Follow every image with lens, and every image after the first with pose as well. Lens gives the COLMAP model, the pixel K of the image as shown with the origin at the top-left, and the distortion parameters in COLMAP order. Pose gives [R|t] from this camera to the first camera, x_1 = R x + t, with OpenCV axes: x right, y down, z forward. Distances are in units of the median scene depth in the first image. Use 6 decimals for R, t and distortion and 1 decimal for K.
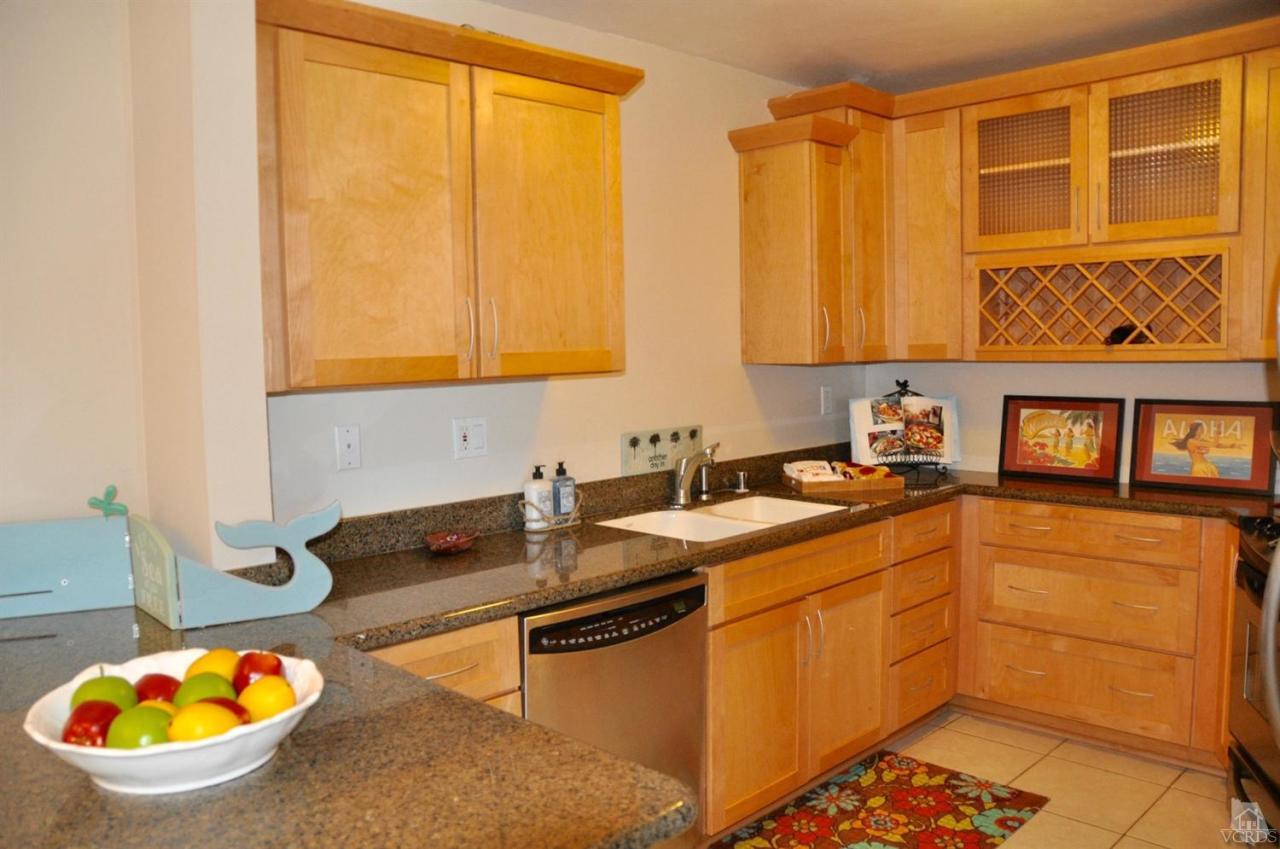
lens RADIAL K [[994.9, 0, 621.7], [0, 994.9, 440.4], [0, 0, 1]] dist [-0.153330, 0.099442]
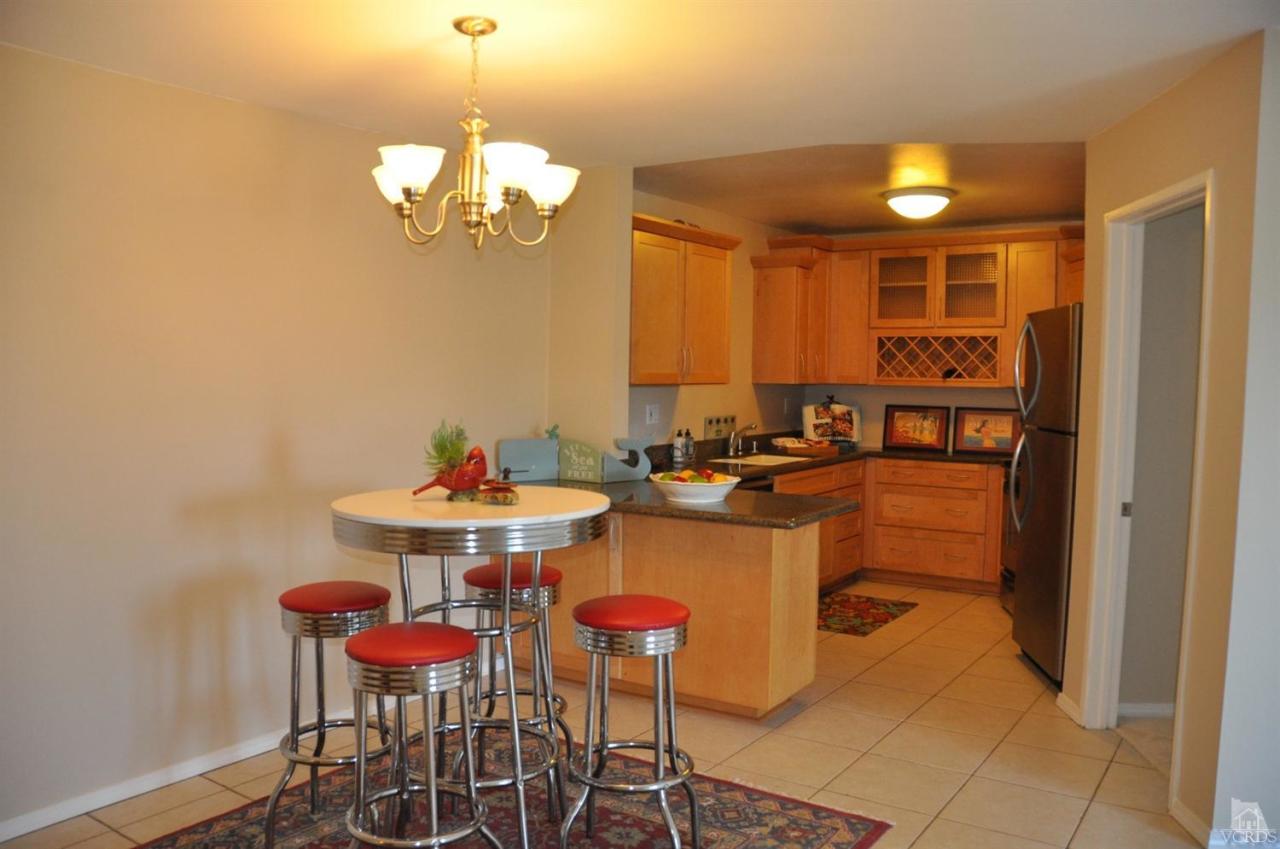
lens RADIAL K [[994.9, 0, 615.9], [0, 994.9, 431.5], [0, 0, 1]] dist [-0.153330, 0.099442]
pose [[0.982525, 0.022228, 0.184798, -0.521331], [-0.015543, 0.999174, -0.037548, 0.094959], [-0.185480, 0.034019, 0.982059, -0.840164]]
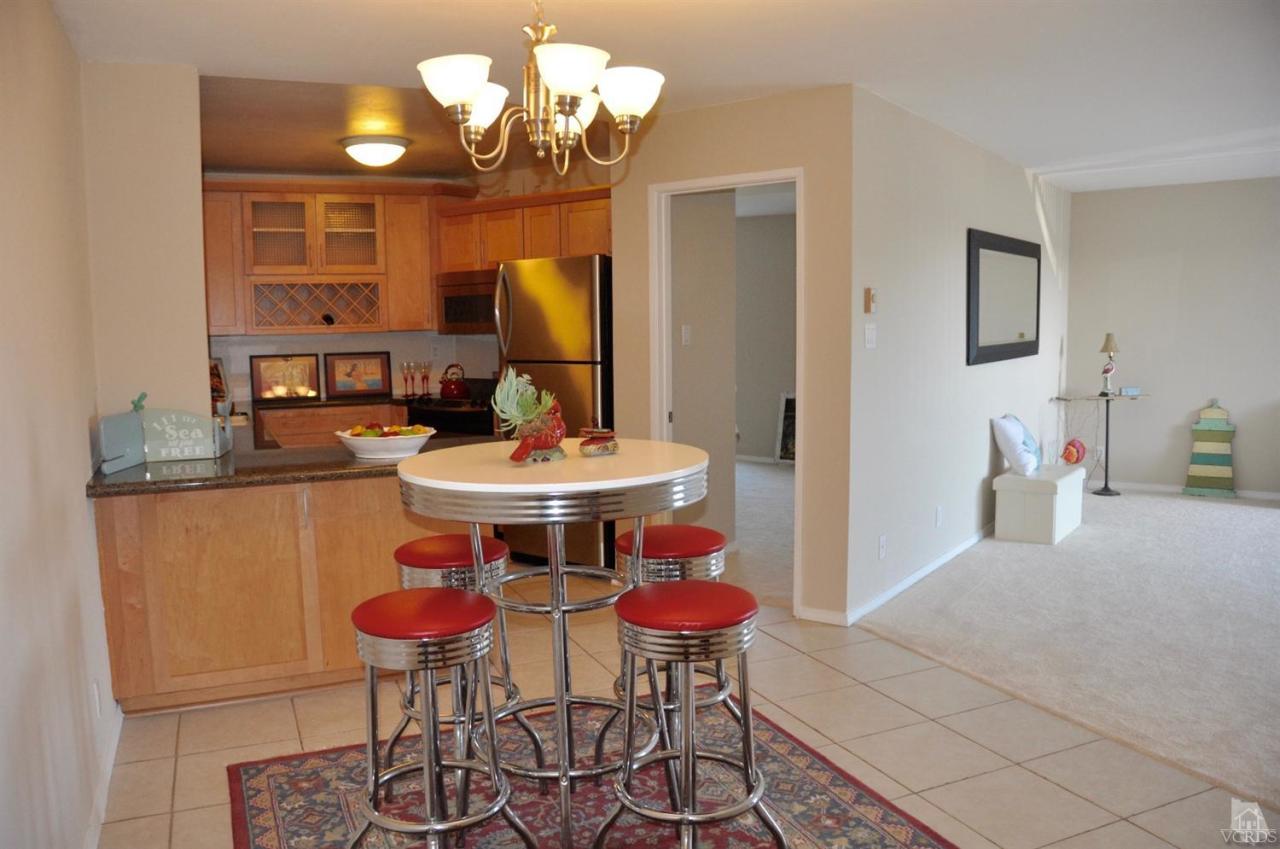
lens RADIAL K [[994.9, 0, 635.5], [0, 994.9, 437.2], [0, 0, 1]] dist [-0.153330, 0.099442]
pose [[0.347700, -0.089856, 0.933290, -1.179208], [0.093171, 0.993782, 0.060969, 0.067031], [-0.932965, 0.065757, 0.353910, -0.296116]]
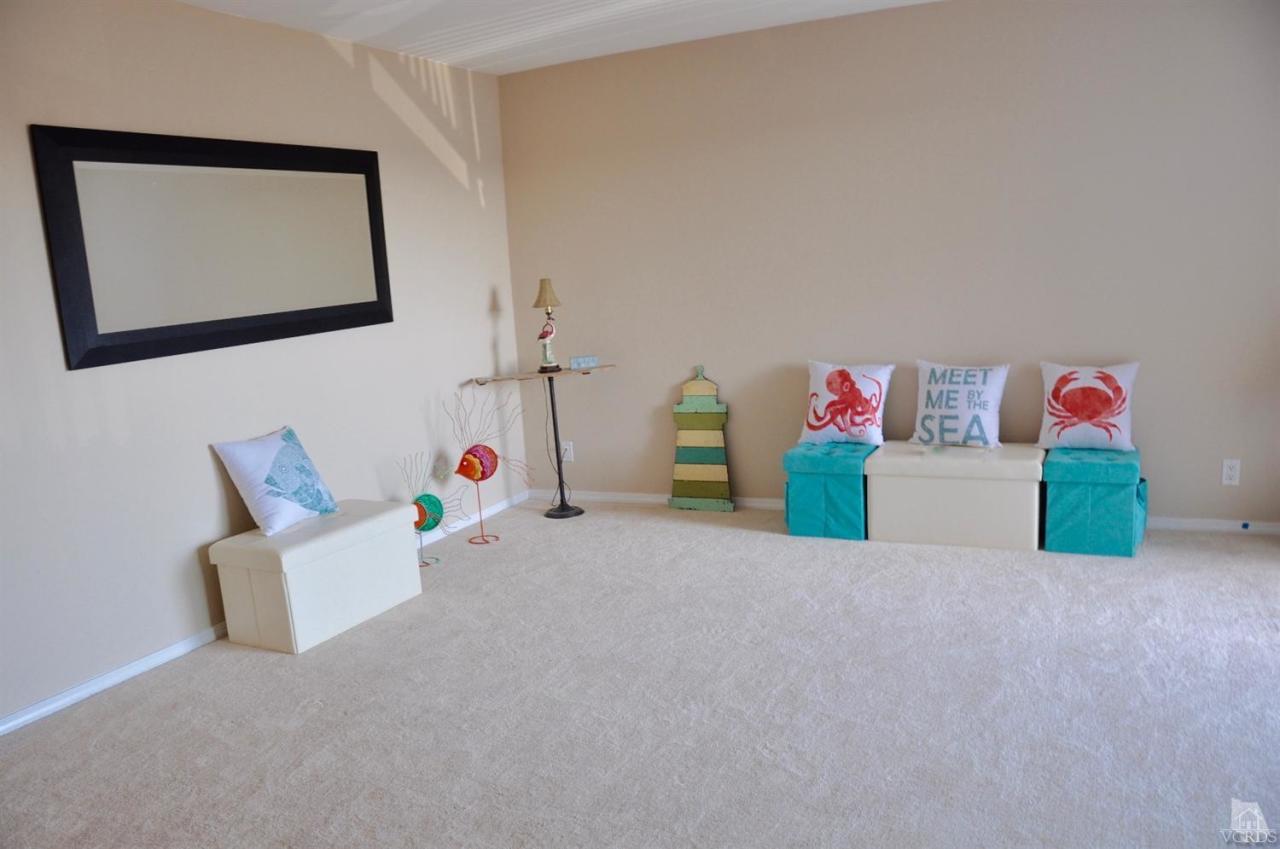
lens RADIAL K [[994.9, 0, 637.7], [0, 994.9, 444.4], [0, 0, 1]] dist [-0.153330, 0.099442]
pose [[0.181747, -0.166822, 0.969092, -0.163100], [0.149566, 0.978728, 0.140431, 0.126435], [-0.971904, 0.119420, 0.202831, -1.005191]]
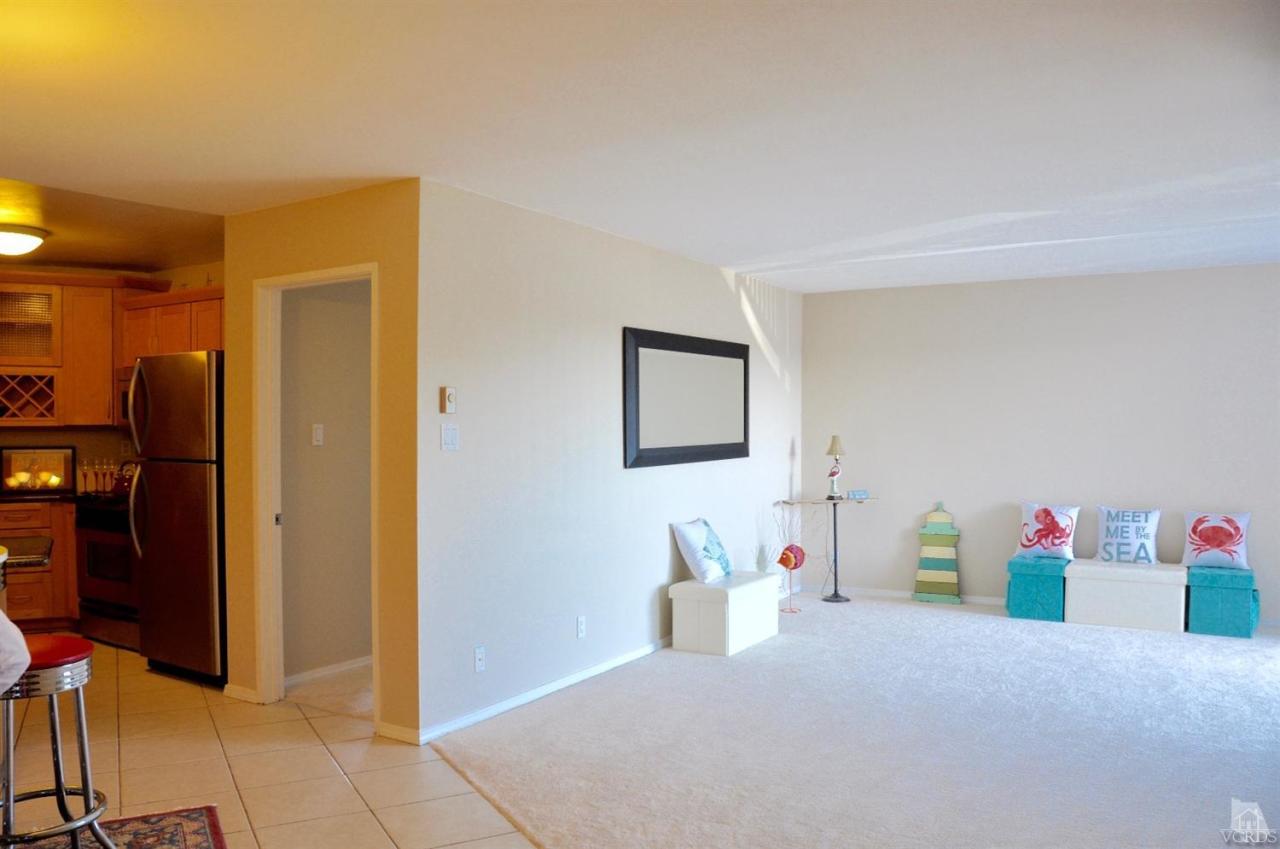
lens RADIAL K [[994.9, 0, 640.6], [0, 994.9, 435.3], [0, 0, 1]] dist [-0.153330, 0.099442]
pose [[0.257203, 0.010147, 0.966304, -0.976032], [0.083452, 0.995976, -0.032671, 0.103727], [-0.962747, 0.089043, 0.255321, -0.715062]]
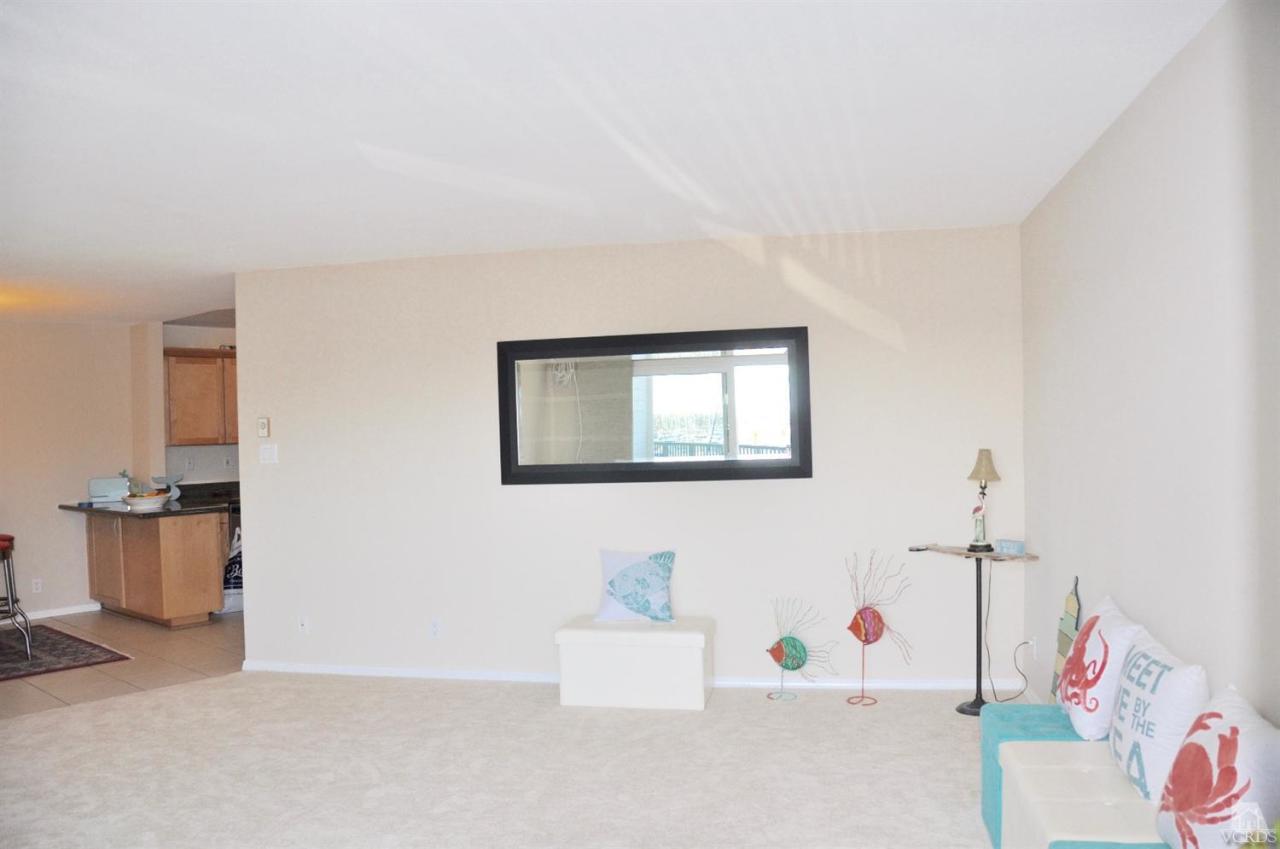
lens RADIAL K [[994.9, 0, 612.8], [0, 994.9, 441.6], [0, 0, 1]] dist [-0.153330, 0.099442]
pose [[0.997999, -0.002426, 0.063176, 0.784878], [0.007371, 0.996914, -0.078156, 0.163702], [-0.062792, 0.078465, 0.994937, -1.971497]]
